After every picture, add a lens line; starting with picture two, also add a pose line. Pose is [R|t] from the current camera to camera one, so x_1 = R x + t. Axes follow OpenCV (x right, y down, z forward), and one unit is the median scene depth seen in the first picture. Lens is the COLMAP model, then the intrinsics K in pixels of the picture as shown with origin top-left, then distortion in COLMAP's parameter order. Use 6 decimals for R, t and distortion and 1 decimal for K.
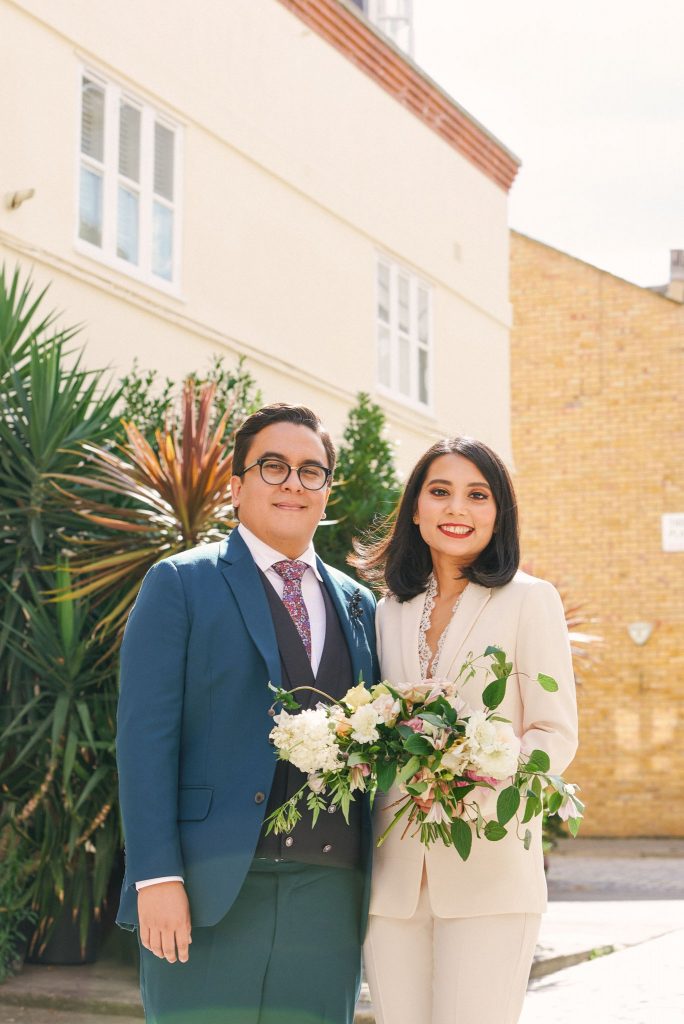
lens RADIAL K [[2026.5, 0, 312.4], [0, 2026.5, 516.6], [0, 0, 1]] dist [-0.066773, 0.087251]
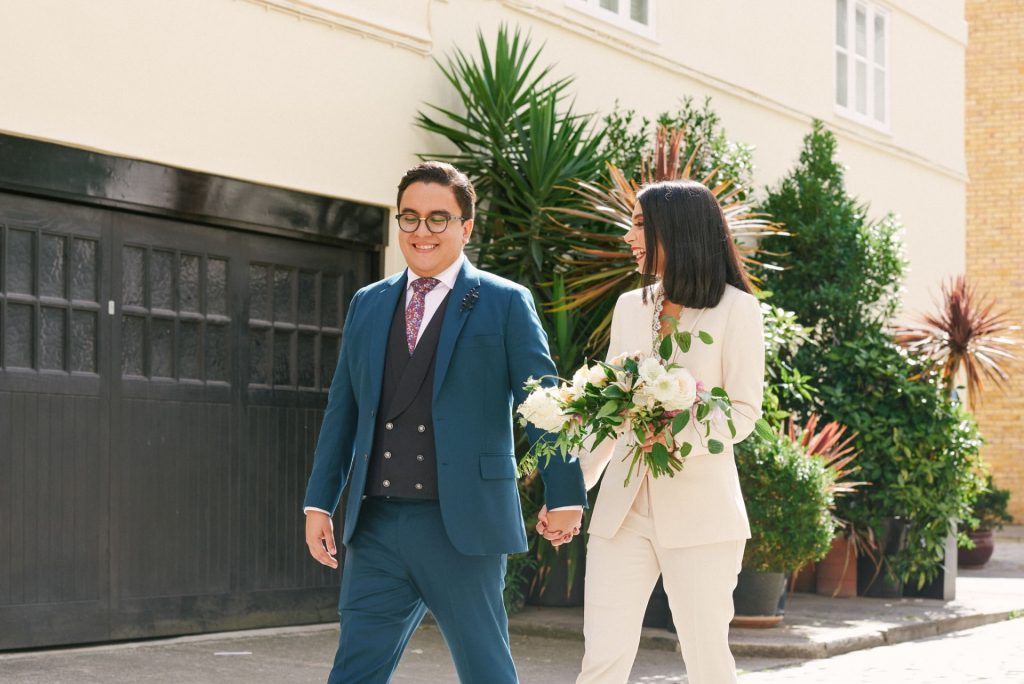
lens RADIAL K [[2242.9, 0, 512.0], [0, 2242.9, 342.0], [0, 0, 1]] dist [-0.109365, 0.536400]
pose [[0.991493, 0.008532, -0.129879, 0.022266], [0.000481, 0.997603, 0.069203, -0.028303], [0.130158, -0.068676, 0.989112, -0.302278]]
